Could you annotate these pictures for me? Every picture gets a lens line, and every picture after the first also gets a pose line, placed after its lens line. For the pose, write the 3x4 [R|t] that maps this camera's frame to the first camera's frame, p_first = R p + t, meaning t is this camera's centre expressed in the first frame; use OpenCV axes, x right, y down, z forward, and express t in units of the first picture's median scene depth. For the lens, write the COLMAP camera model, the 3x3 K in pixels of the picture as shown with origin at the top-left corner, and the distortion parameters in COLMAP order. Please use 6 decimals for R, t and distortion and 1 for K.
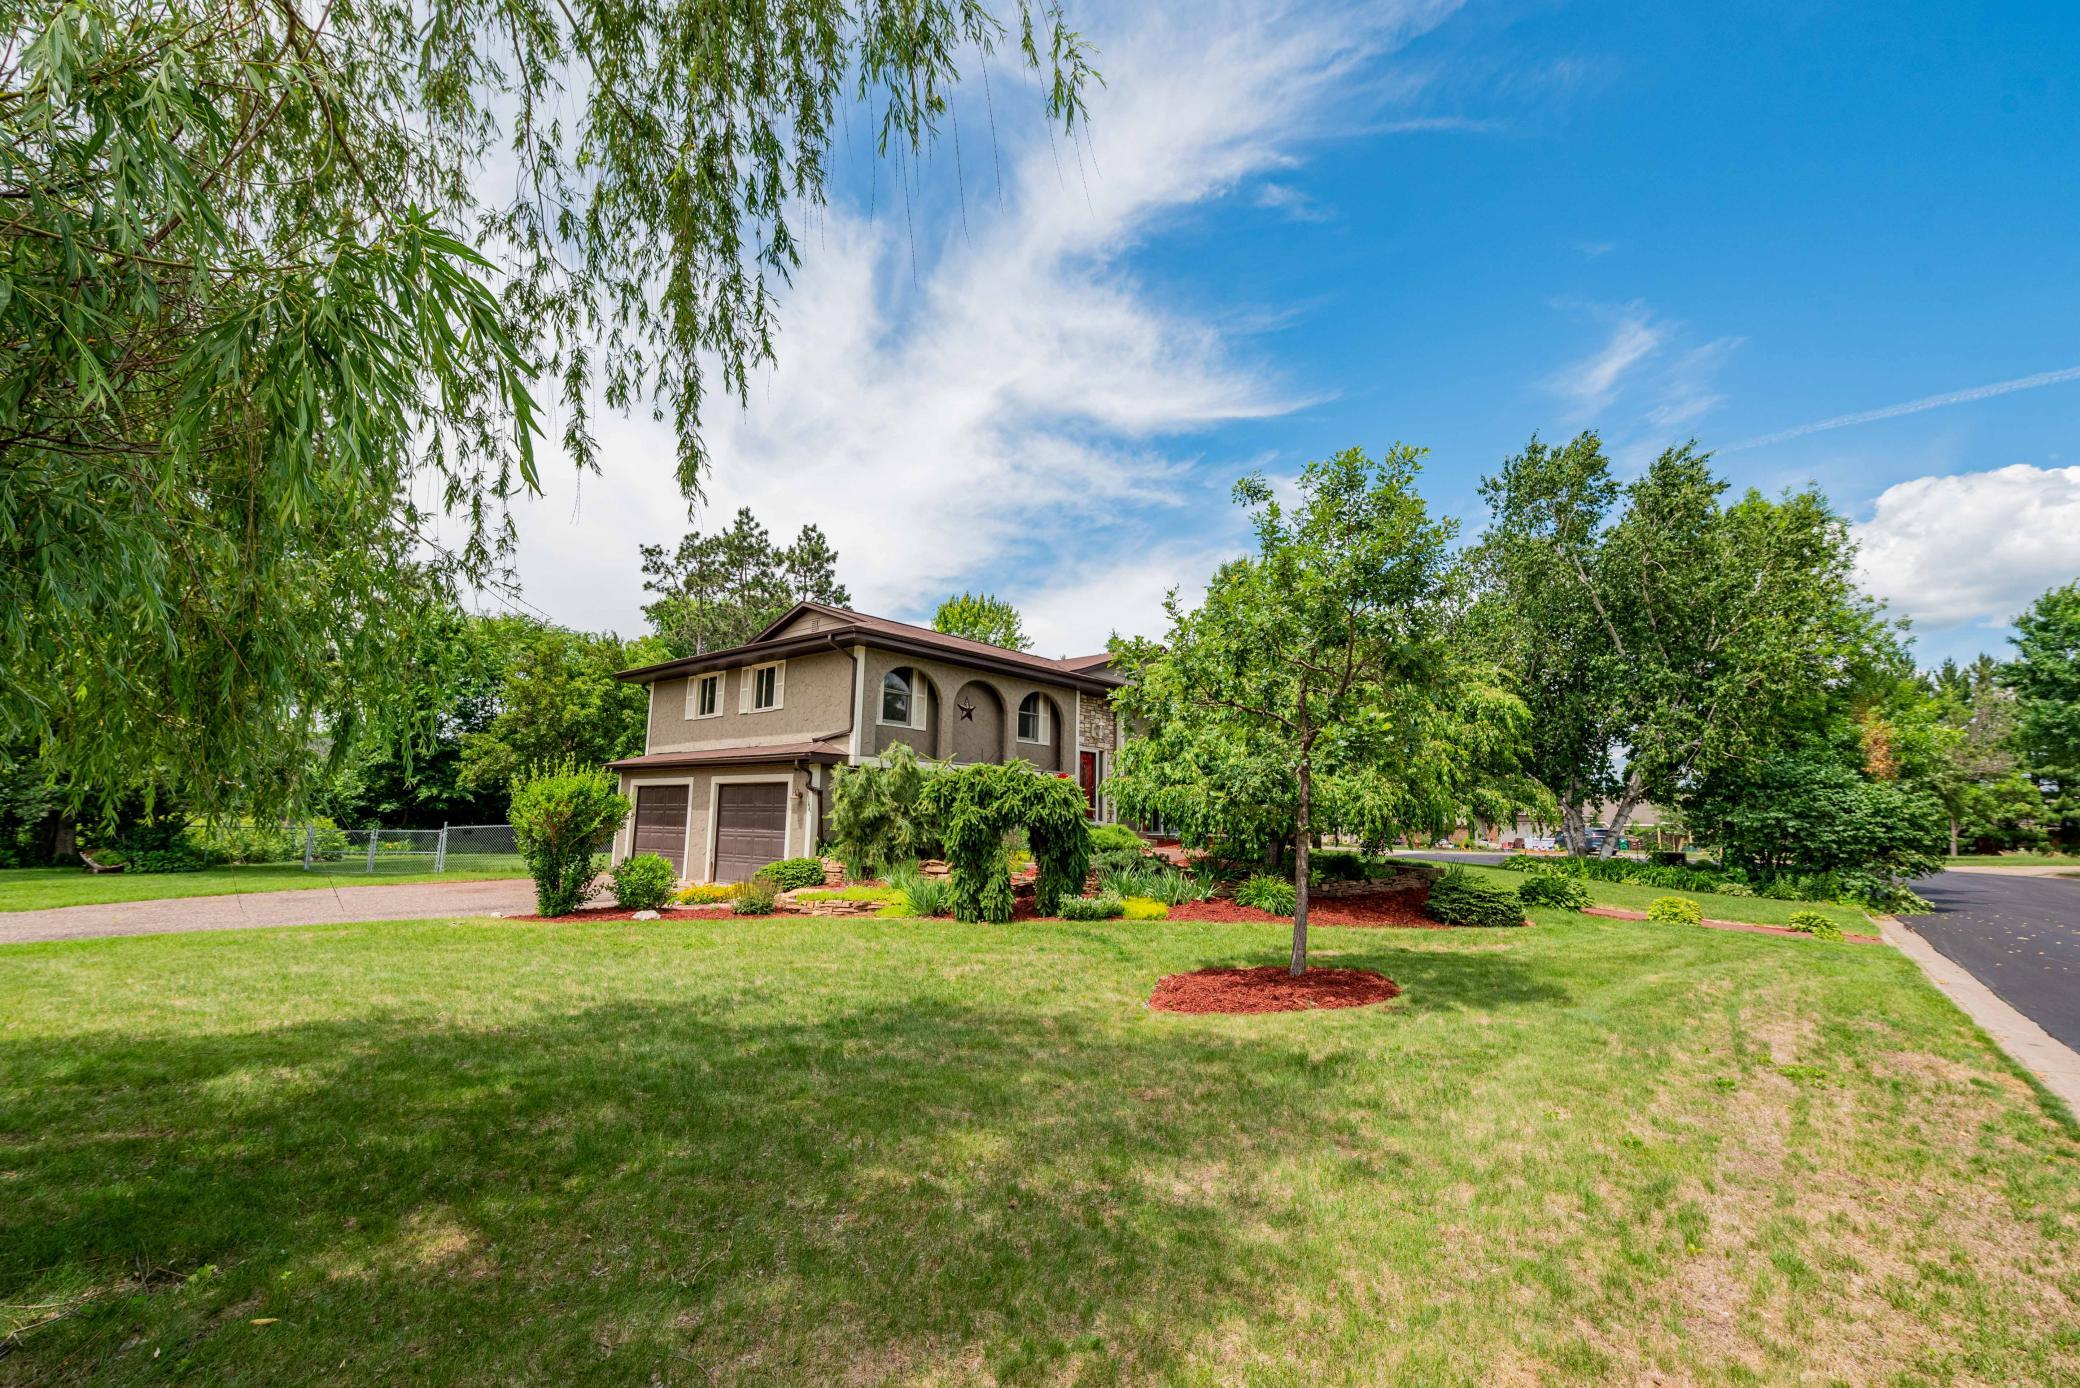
lens RADIAL K [[836.3, 0, 1034.7], [0, 836.3, 672.3], [0, 0, 1]] dist [-0.015105, -0.000071]
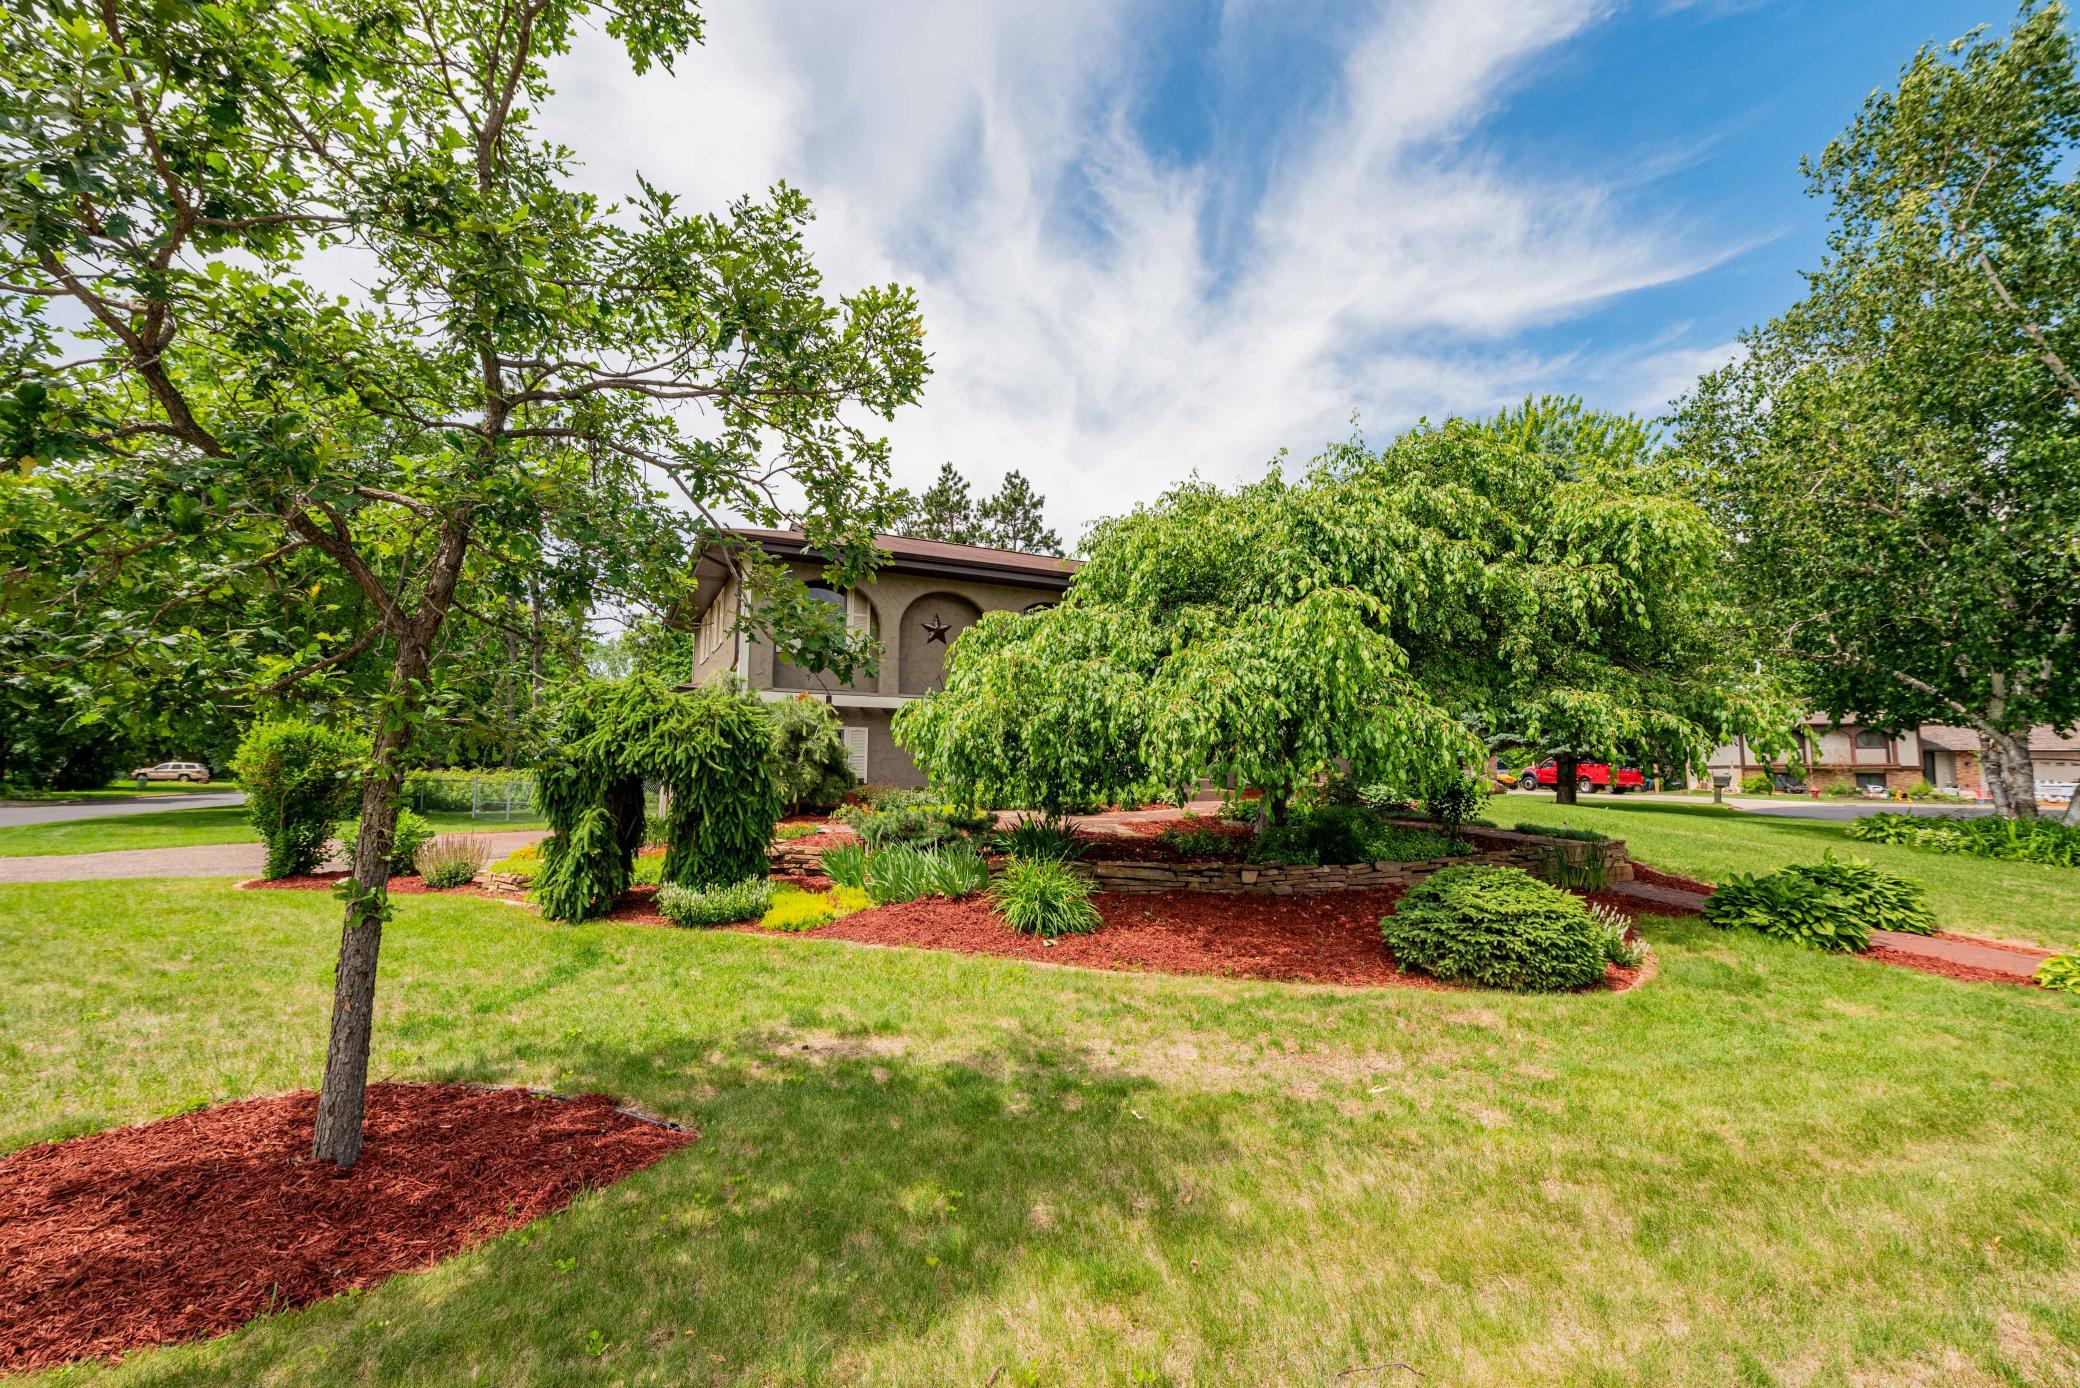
lens RADIAL K [[836.3, 0, 1034.7], [0, 836.3, 672.3], [0, 0, 1]] dist [-0.015105, -0.000071]
pose [[0.917868, -0.040908, -0.394772, 0.123215], [0.061087, 0.997383, 0.038678, 0.018221], [0.392157, -0.059617, 0.917964, 0.115784]]
